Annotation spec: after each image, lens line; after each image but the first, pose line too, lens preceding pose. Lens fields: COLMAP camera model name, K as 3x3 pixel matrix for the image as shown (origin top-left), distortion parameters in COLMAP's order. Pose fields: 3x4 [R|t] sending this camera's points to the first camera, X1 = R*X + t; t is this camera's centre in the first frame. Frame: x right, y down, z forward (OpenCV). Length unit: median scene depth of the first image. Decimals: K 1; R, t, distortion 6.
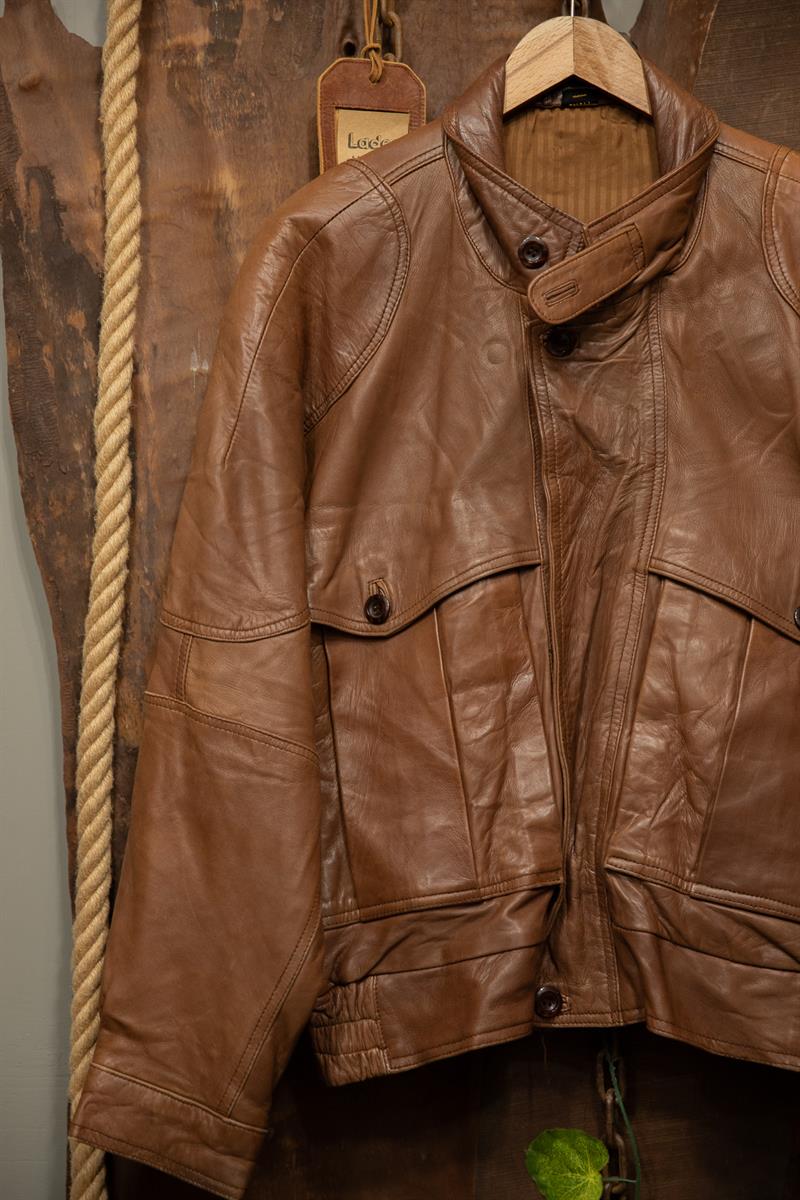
lens RADIAL K [[2172.8, 0, 393.2], [0, 2172.8, 618.1], [0, 0, 1]] dist [0.152732, 0.000000]
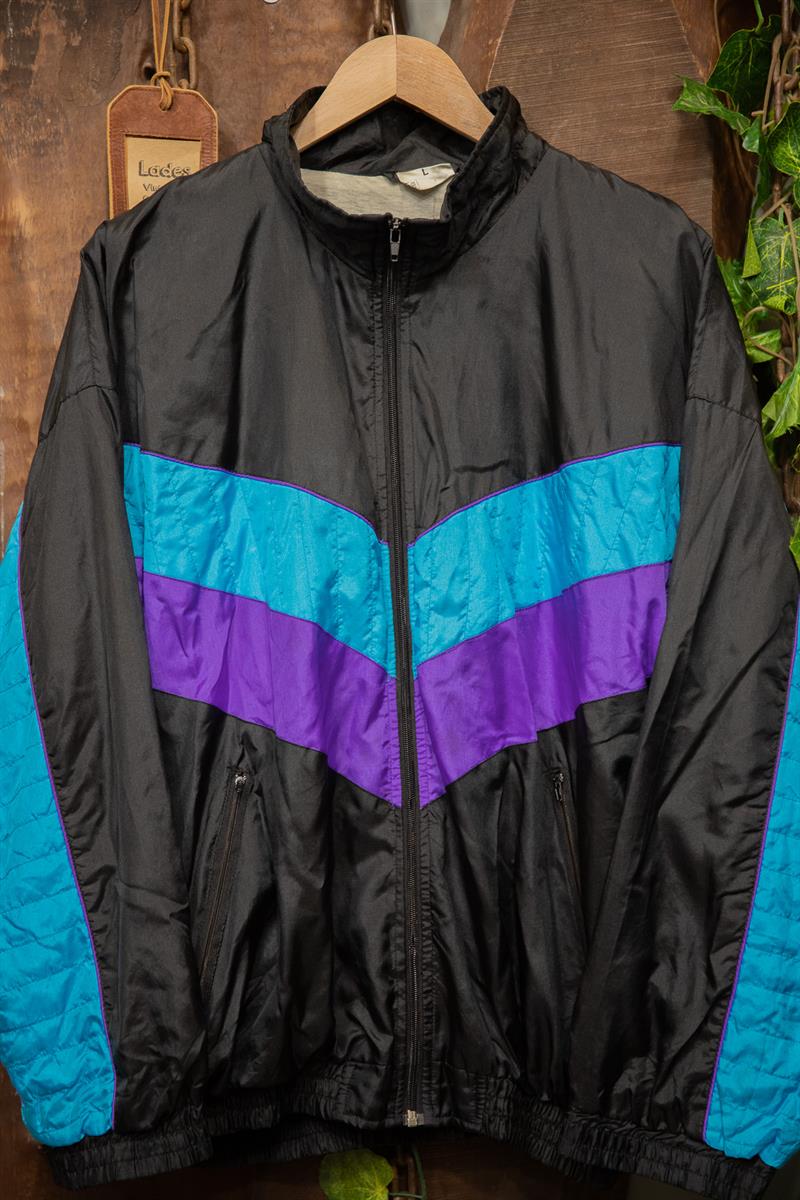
lens RADIAL K [[2097.7, 0, 395.9], [0, 2097.7, 620.3], [0, 0, 1]] dist [0.137715, 0.000000]
pose [[0.997799, 0.006934, -0.065943, 0.163050], [-0.003340, 0.998511, 0.054448, -0.064238], [0.066223, -0.054108, 0.996337, 0.028154]]
